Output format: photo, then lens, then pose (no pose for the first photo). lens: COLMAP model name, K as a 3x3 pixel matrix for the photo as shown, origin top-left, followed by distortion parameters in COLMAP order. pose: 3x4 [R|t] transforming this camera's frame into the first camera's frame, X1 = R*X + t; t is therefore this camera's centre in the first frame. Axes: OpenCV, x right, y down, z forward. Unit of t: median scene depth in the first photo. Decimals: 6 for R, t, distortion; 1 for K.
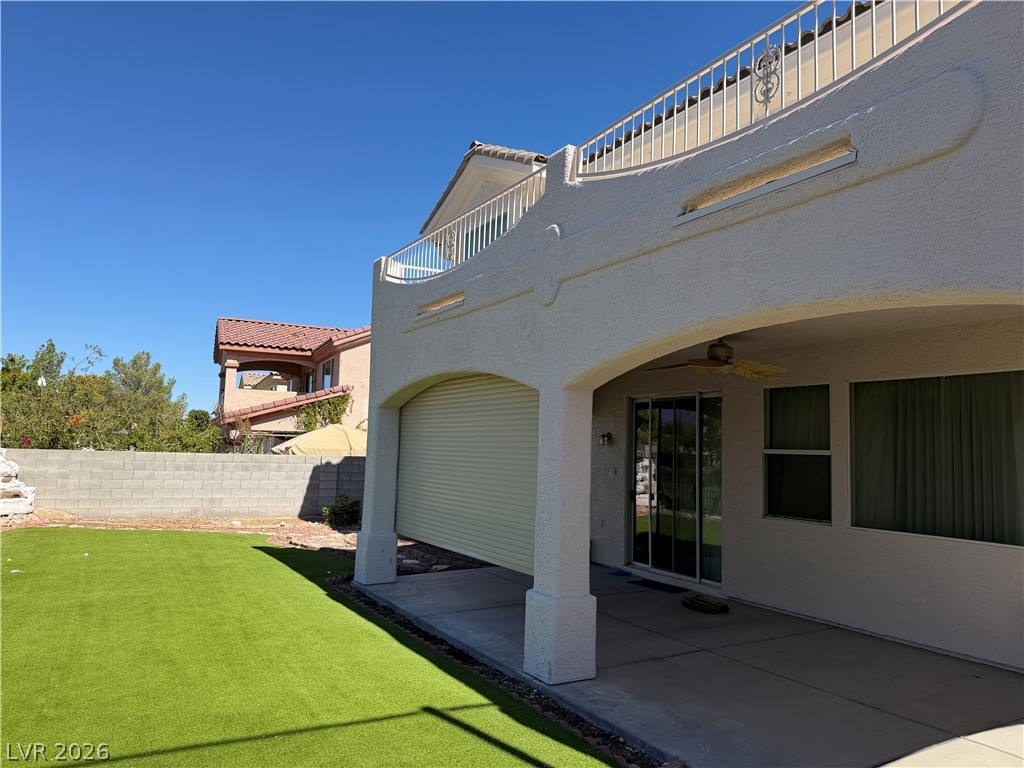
lens RADIAL K [[722.0, 0, 508.5], [0, 722.0, 388.5], [0, 0, 1]] dist [0.093766, -0.116626]
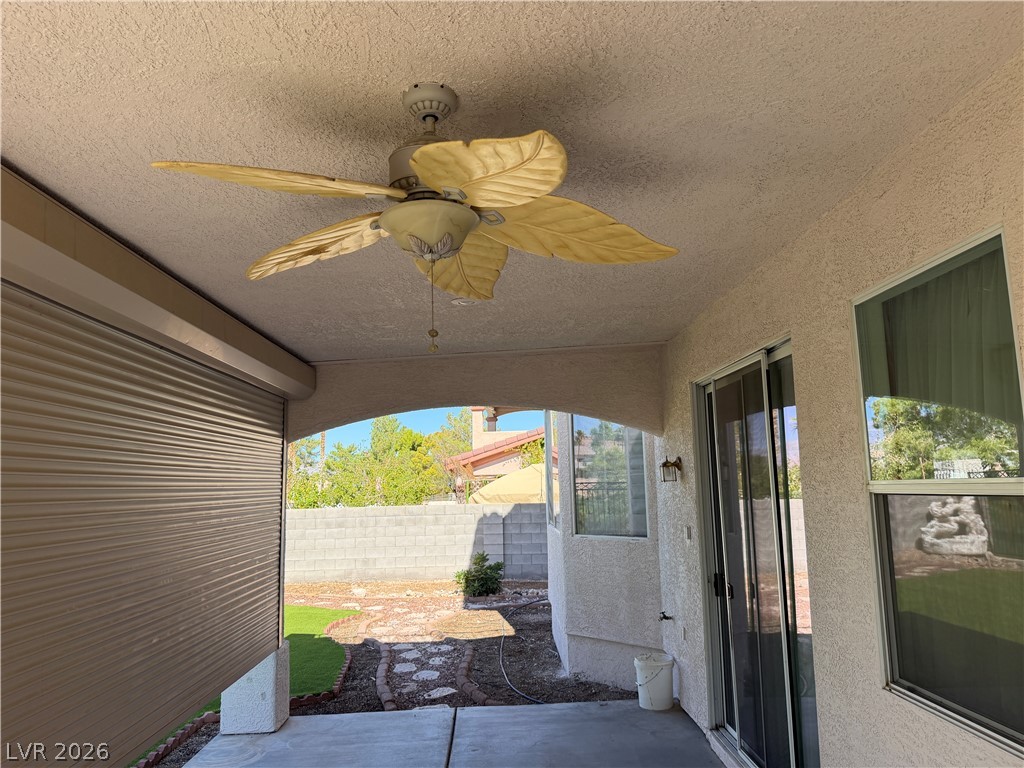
lens RADIAL K [[722.0, 0, 508.5], [0, 722.0, 388.5], [0, 0, 1]] dist [0.093766, -0.116626]
pose [[0.884068, -0.111327, -0.453905, 0.165613], [0.088869, 0.993539, -0.070591, 0.022737], [0.458831, 0.022069, 0.888249, 0.286979]]
